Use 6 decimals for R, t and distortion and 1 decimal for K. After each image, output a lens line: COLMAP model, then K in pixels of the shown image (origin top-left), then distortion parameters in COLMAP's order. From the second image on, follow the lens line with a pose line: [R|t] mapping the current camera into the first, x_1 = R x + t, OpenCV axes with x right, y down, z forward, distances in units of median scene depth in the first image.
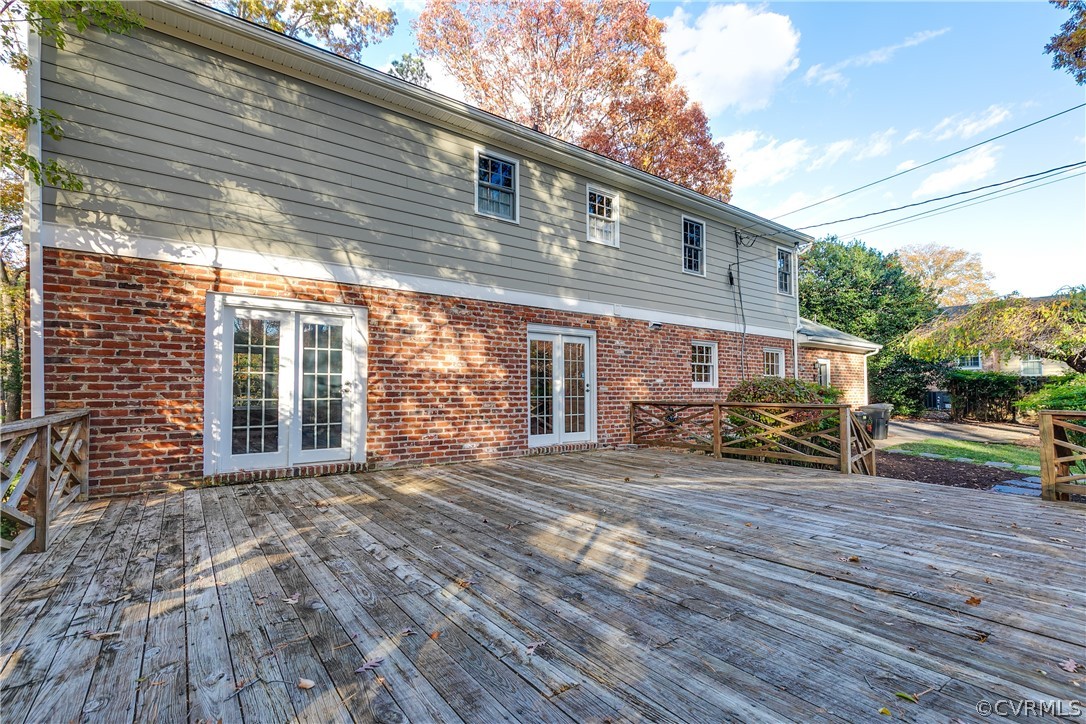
lens RADIAL K [[501.8, 0, 546.5], [0, 501.8, 367.5], [0, 0, 1]] dist [-0.018185, -0.000590]
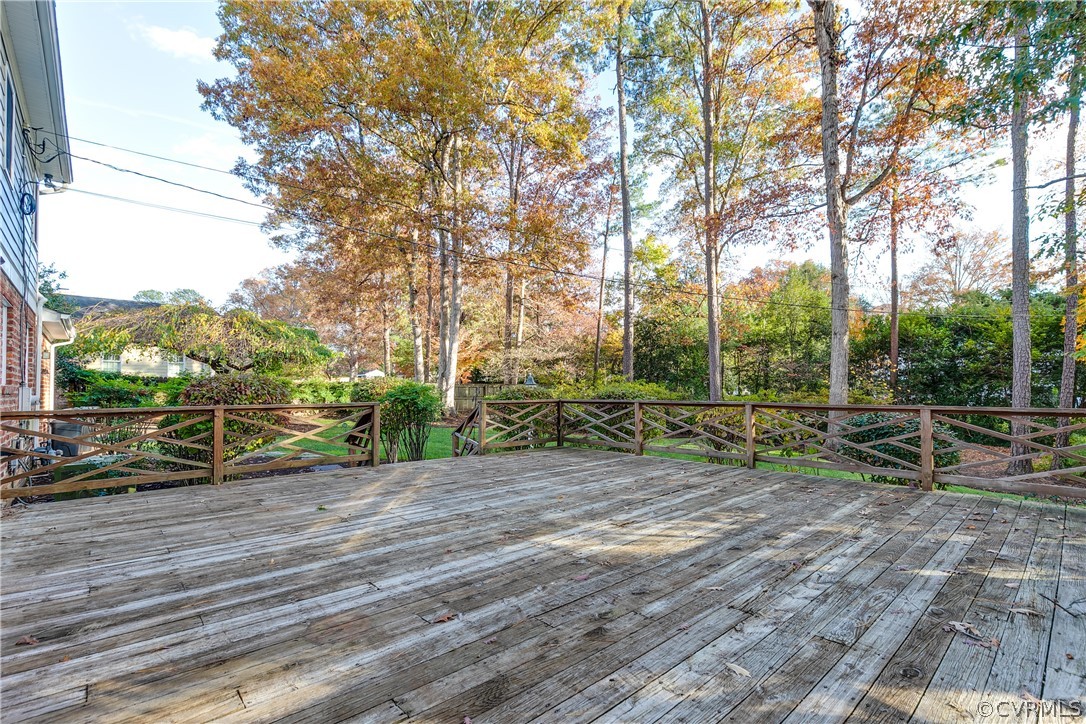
lens RADIAL K [[501.8, 0, 588.7], [0, 501.8, 391.0], [0, 0, 1]] dist [-0.018185, -0.000590]
pose [[-0.136607, -0.006539, 0.990604, -0.871029], [-0.037476, 0.999296, 0.001428, 0.060124], [-0.989916, -0.036929, -0.136756, 1.209413]]
